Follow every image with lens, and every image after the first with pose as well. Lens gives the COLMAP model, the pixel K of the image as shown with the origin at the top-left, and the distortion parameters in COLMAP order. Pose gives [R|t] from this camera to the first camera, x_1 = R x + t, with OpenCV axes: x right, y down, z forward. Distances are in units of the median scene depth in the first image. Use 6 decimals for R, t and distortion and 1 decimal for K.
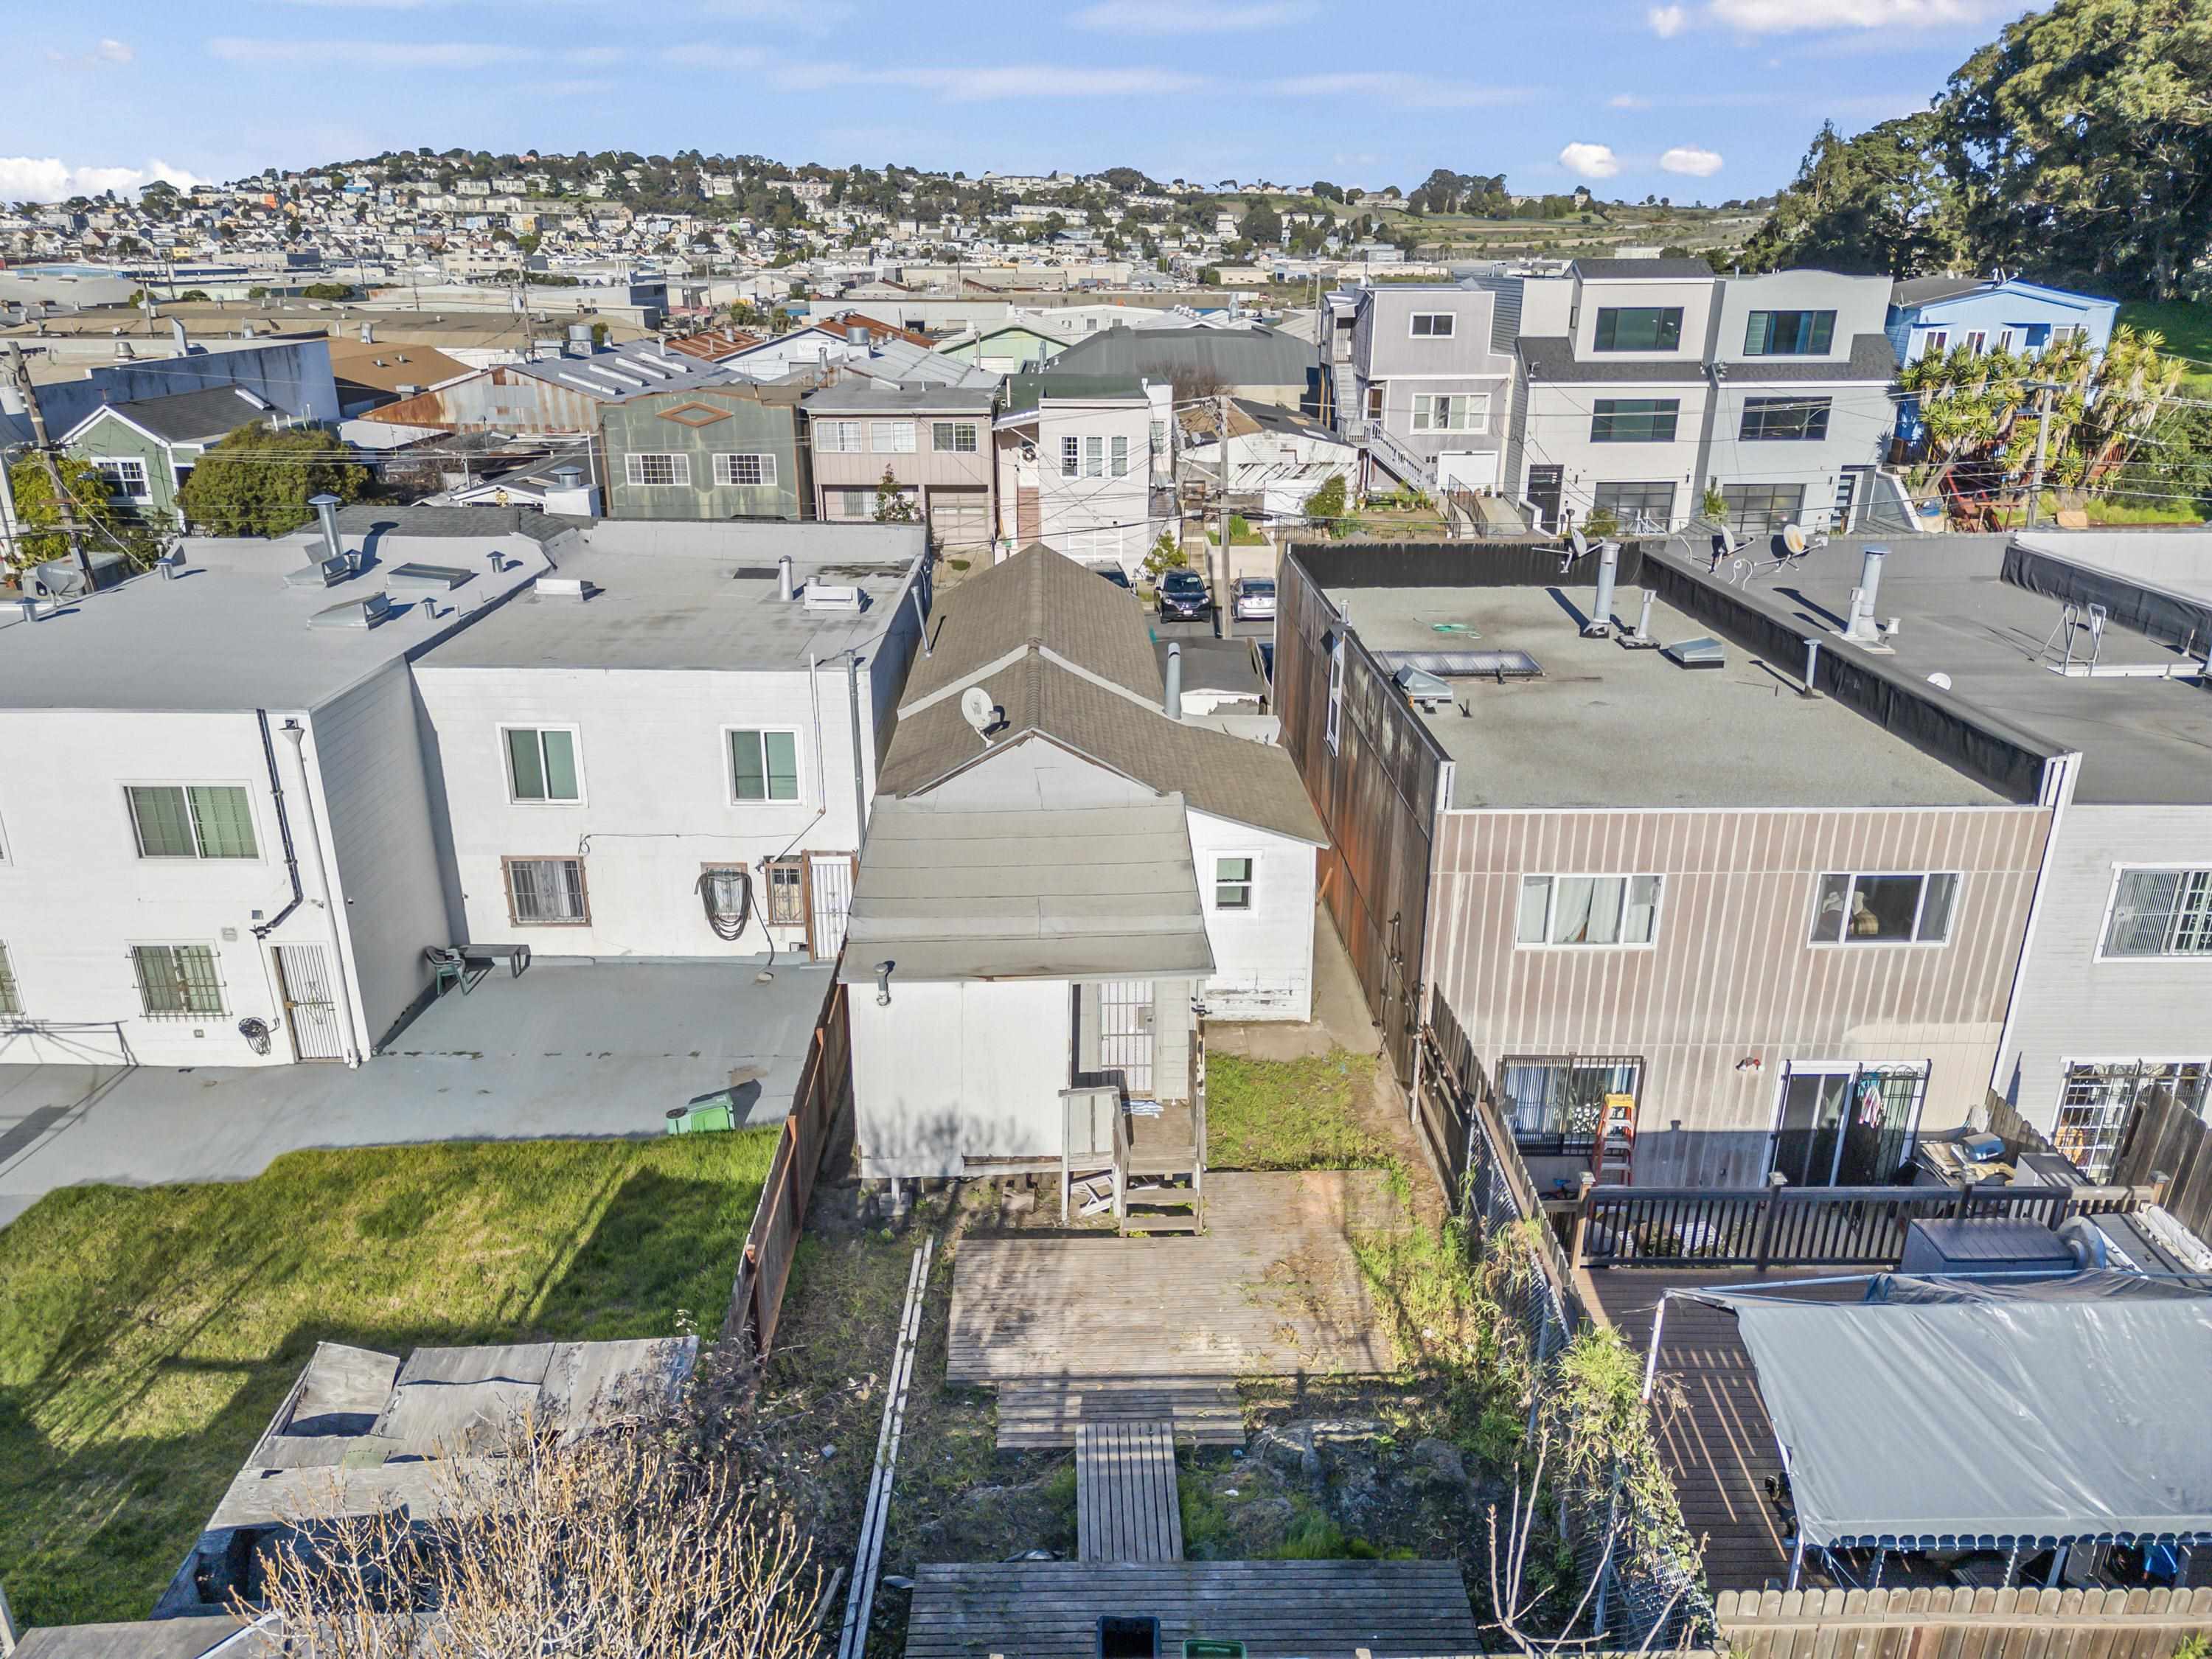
lens RADIAL K [[1546.0, 0, 1102.6], [0, 1546.0, 829.5], [0, 0, 1]] dist [0.071026, -0.063760]
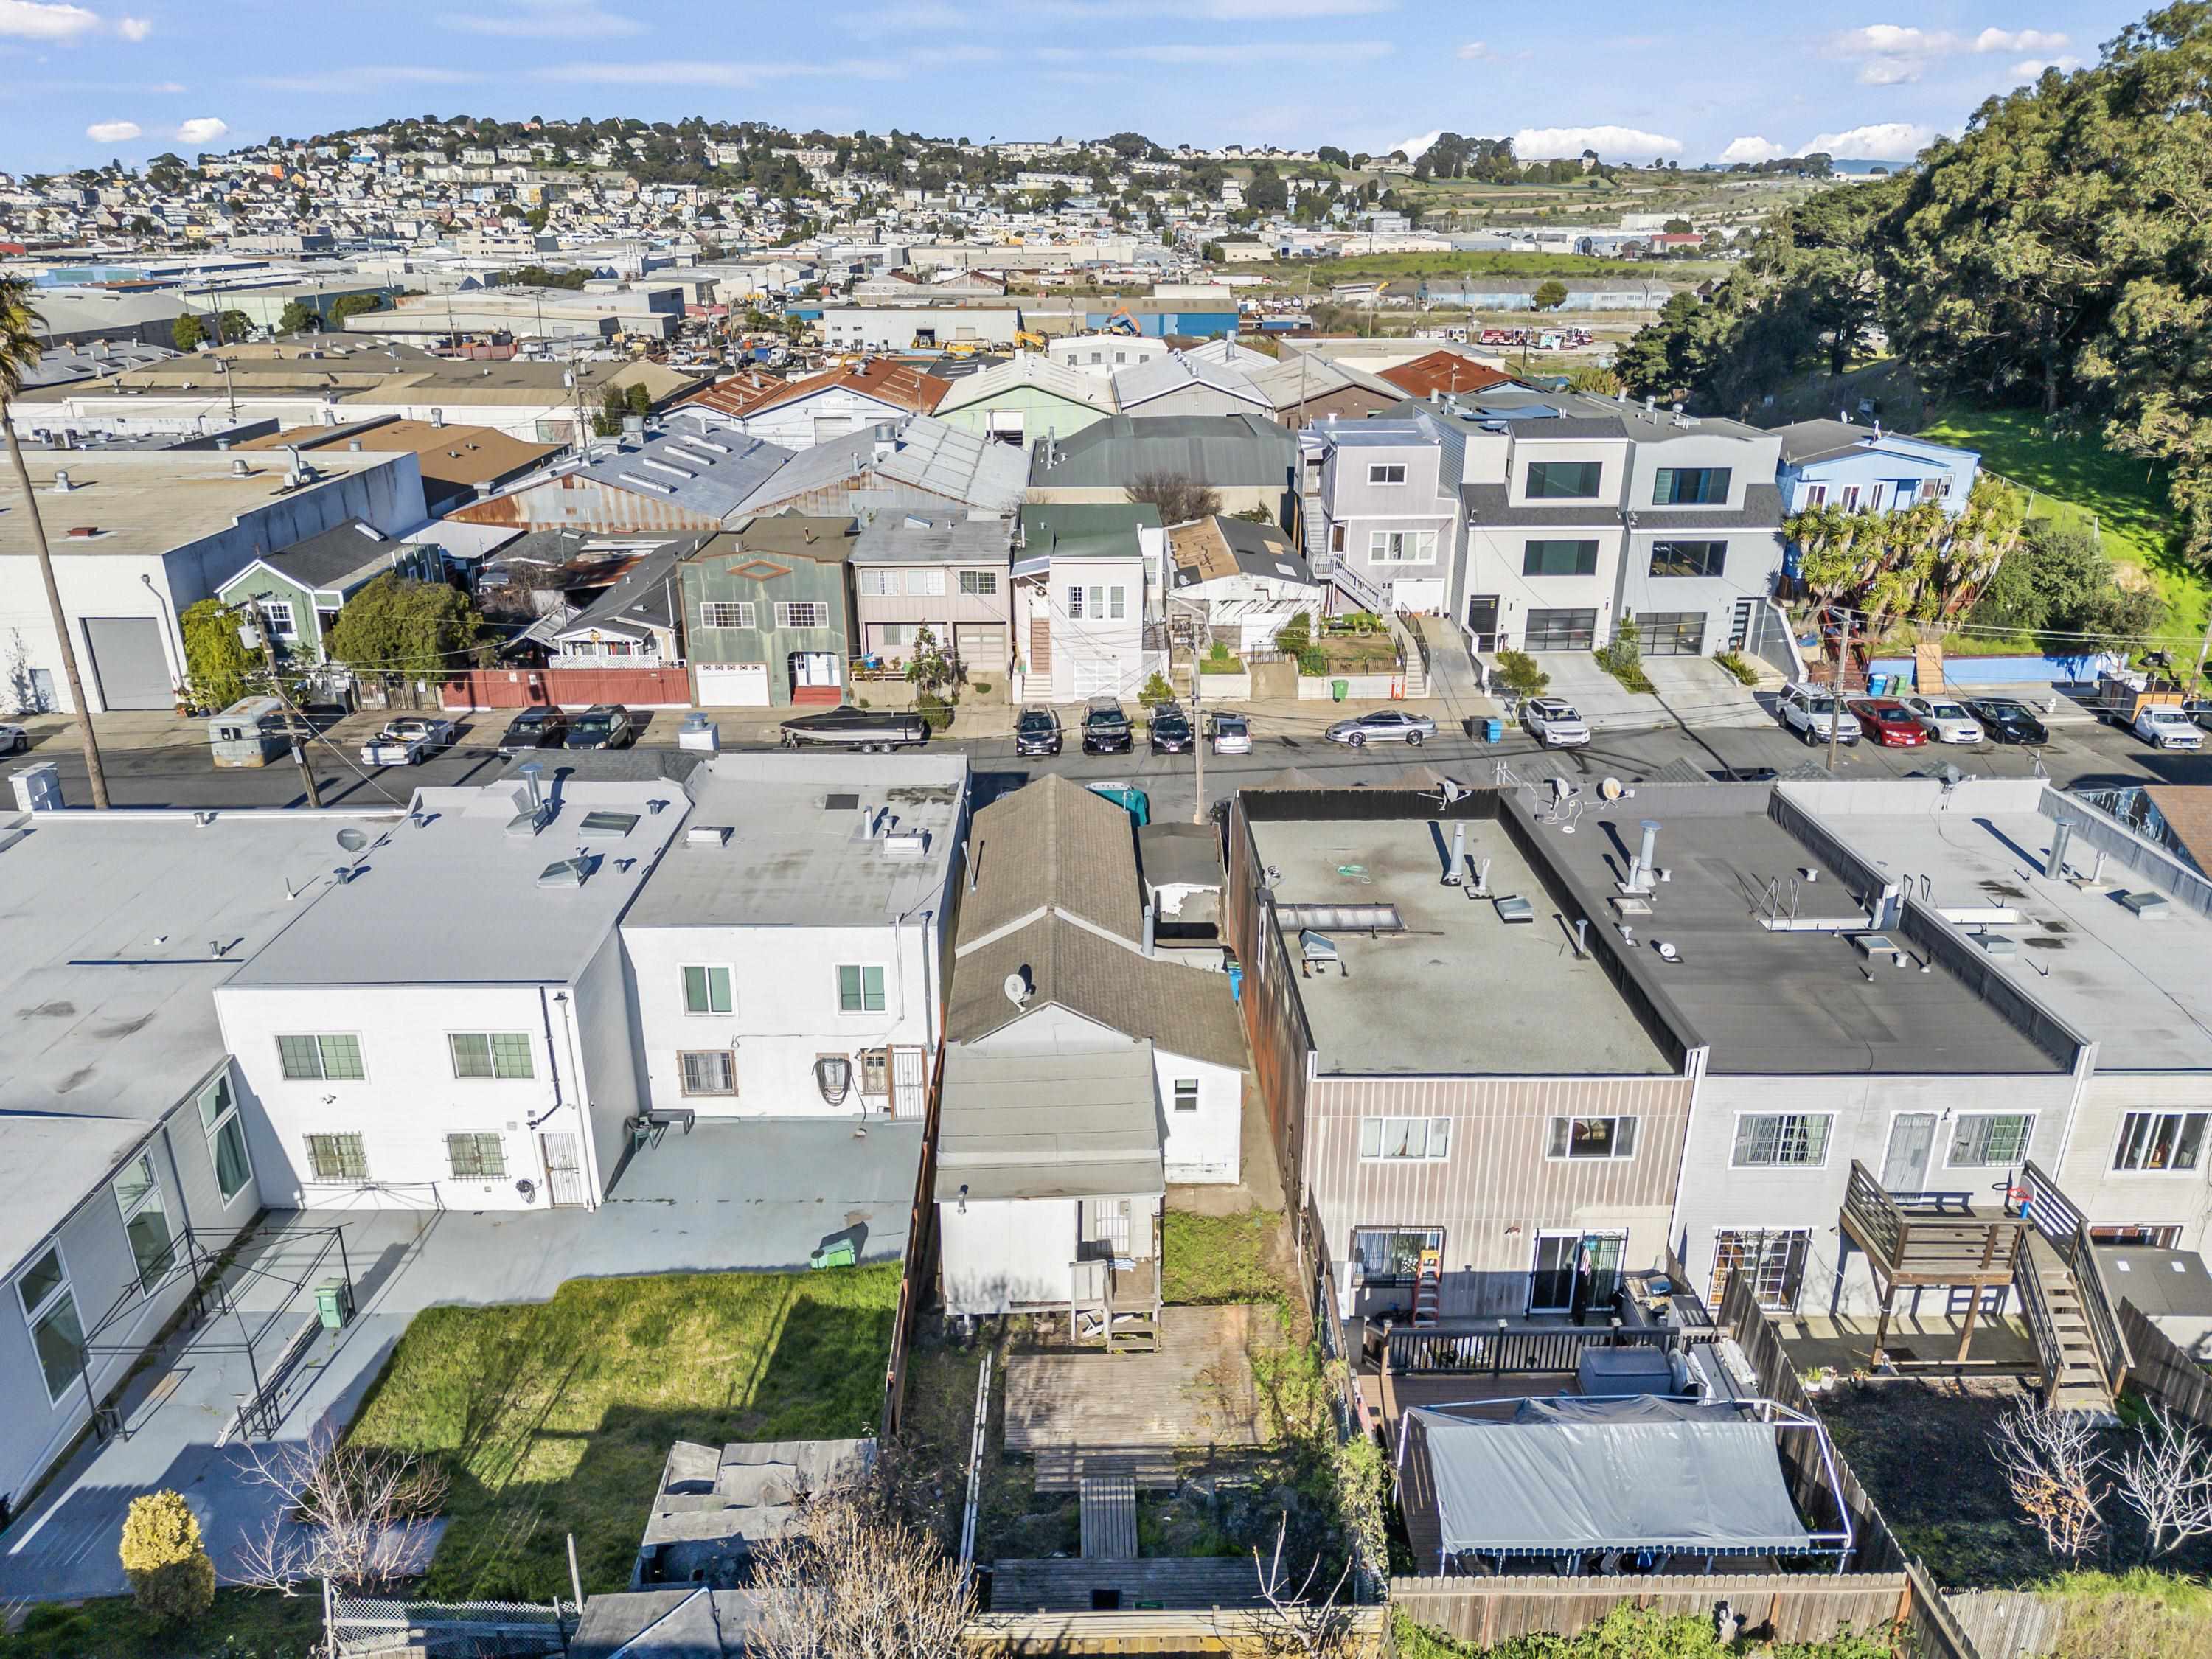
lens RADIAL K [[1546.0, 0, 1102.6], [0, 1546.0, 829.5], [0, 0, 1]] dist [0.071026, -0.063760]
pose [[0.999990, -0.001410, -0.004225, 0.003982], [0.001516, 0.999681, 0.025226, -0.094174], [0.004188, -0.025232, 0.999673, -0.176996]]
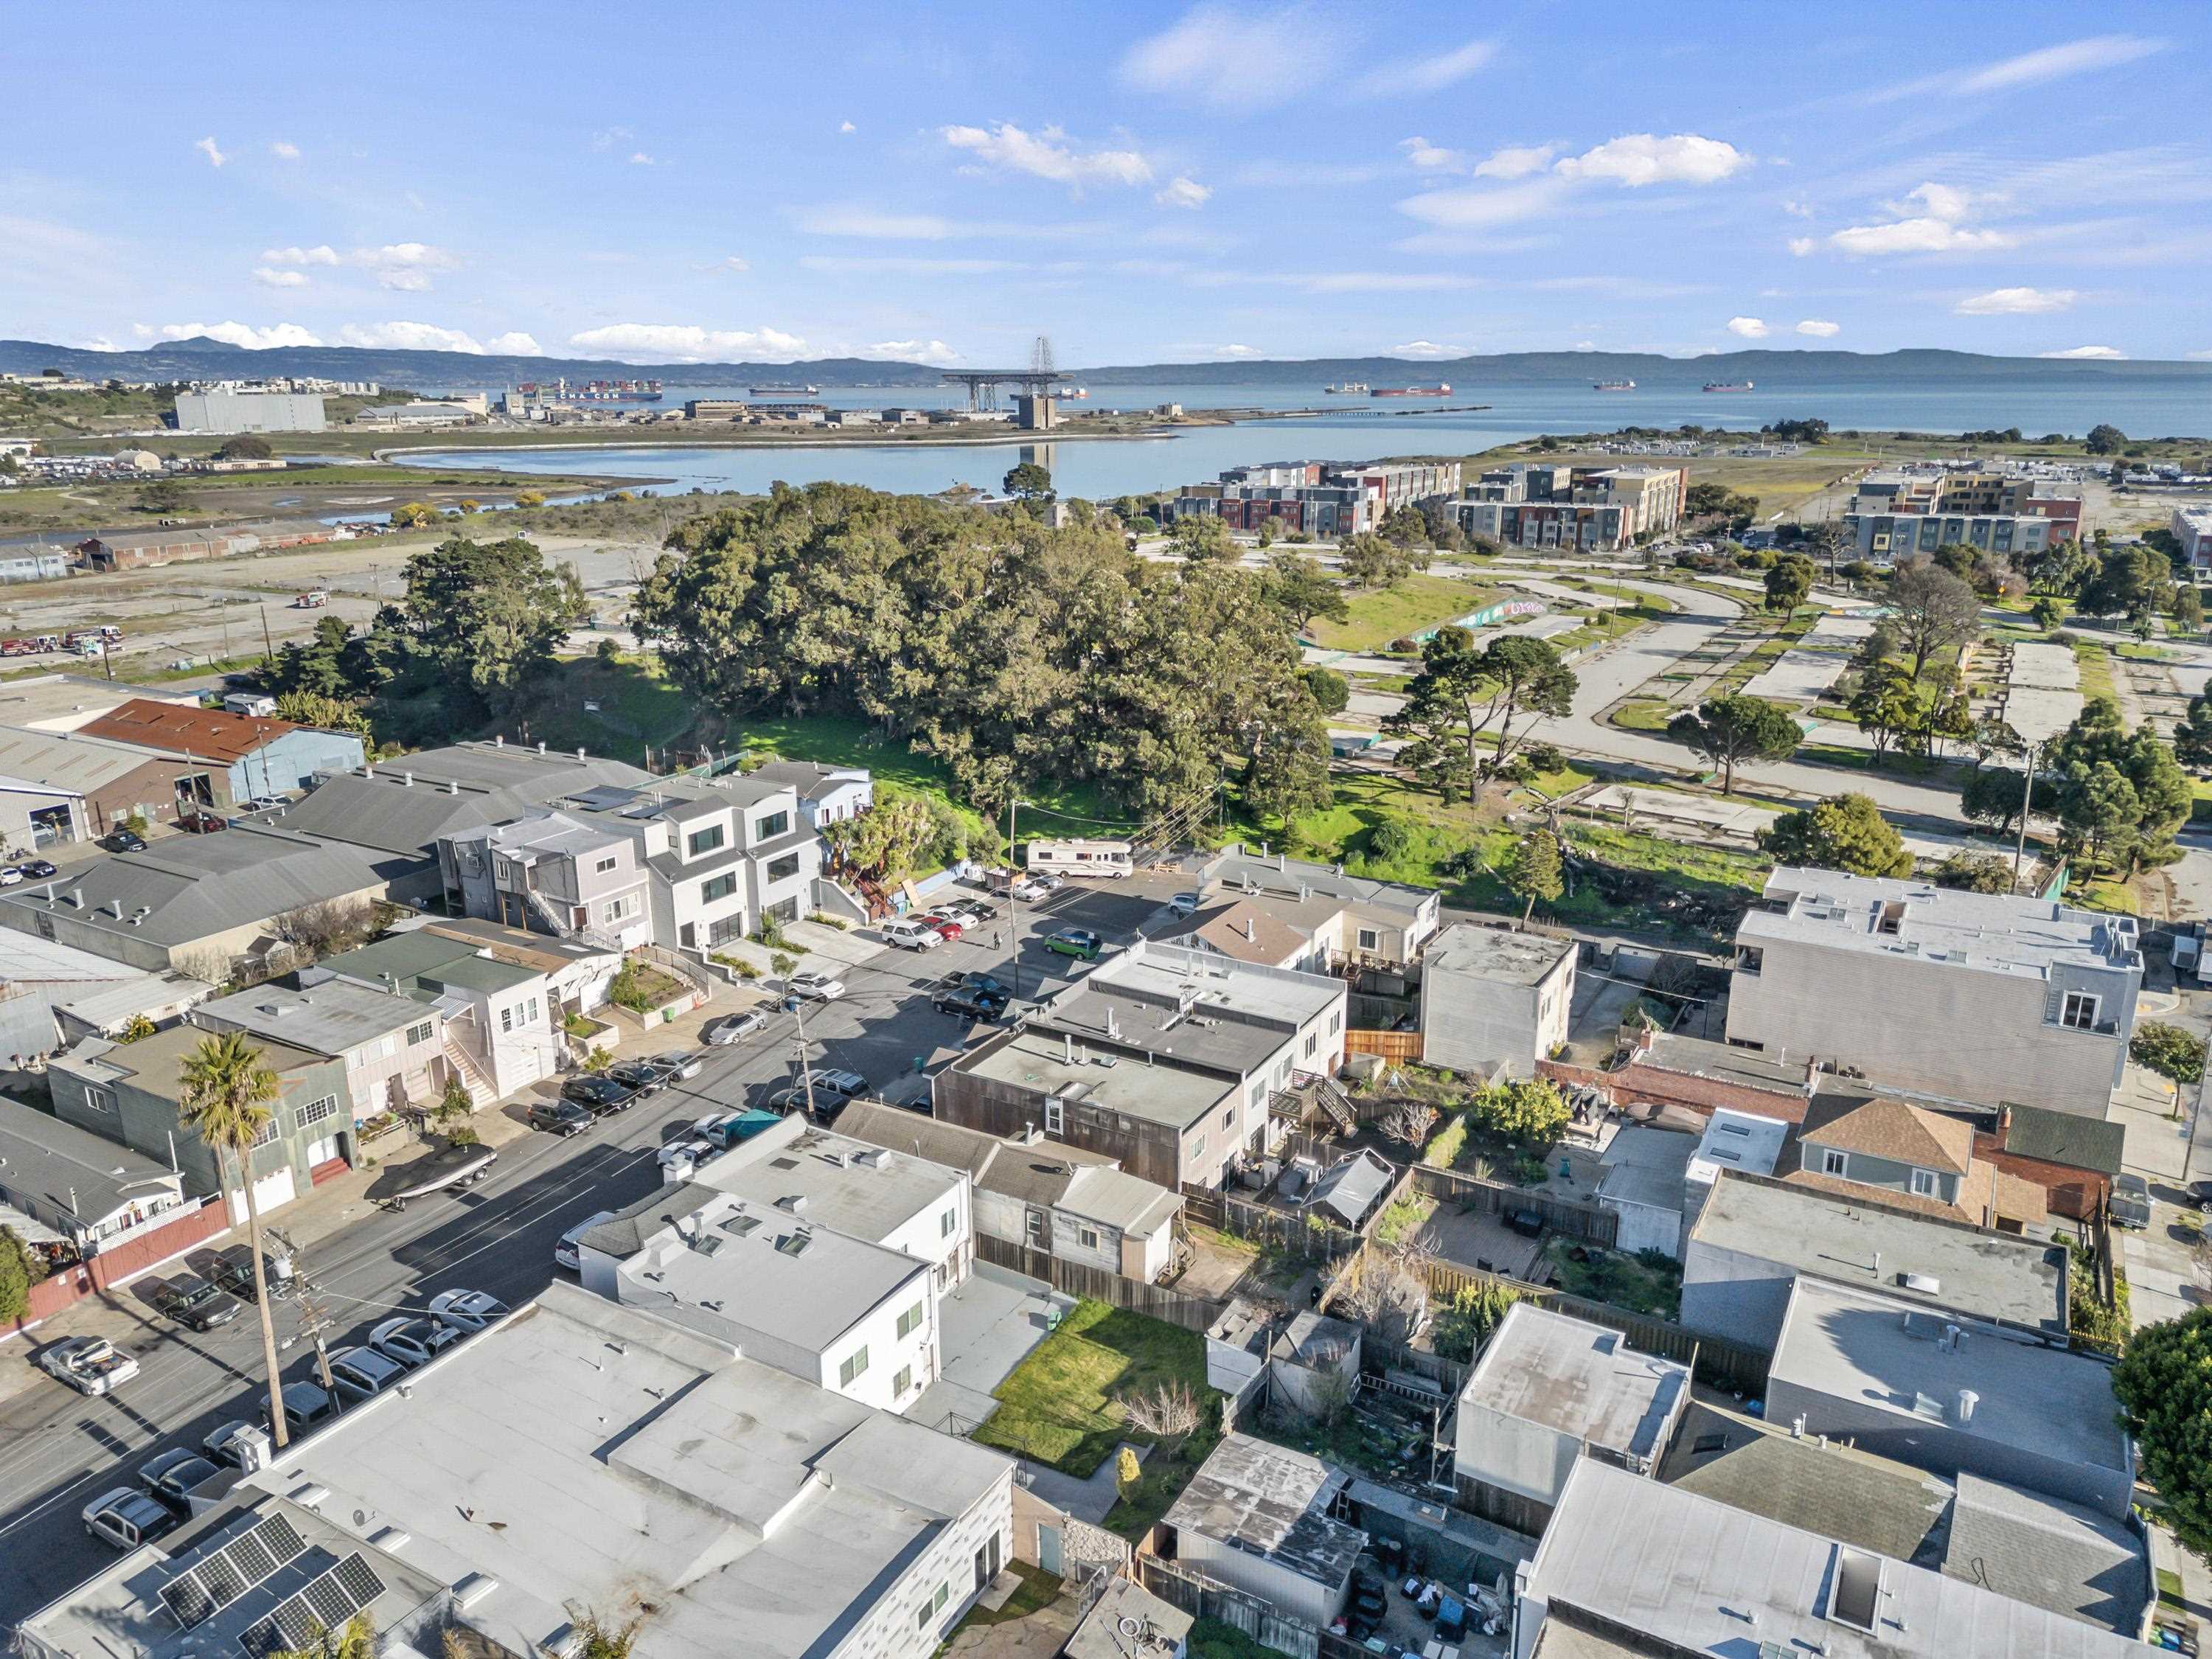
lens RADIAL K [[1546.0, 0, 1102.6], [0, 1546.0, 829.5], [0, 0, 1]] dist [0.071026, -0.063760]
pose [[0.521912, -0.244588, 0.817181, -0.921471], [0.304011, 0.948435, 0.089710, -0.370748], [-0.796985, 0.201611, 0.569357, -0.404668]]
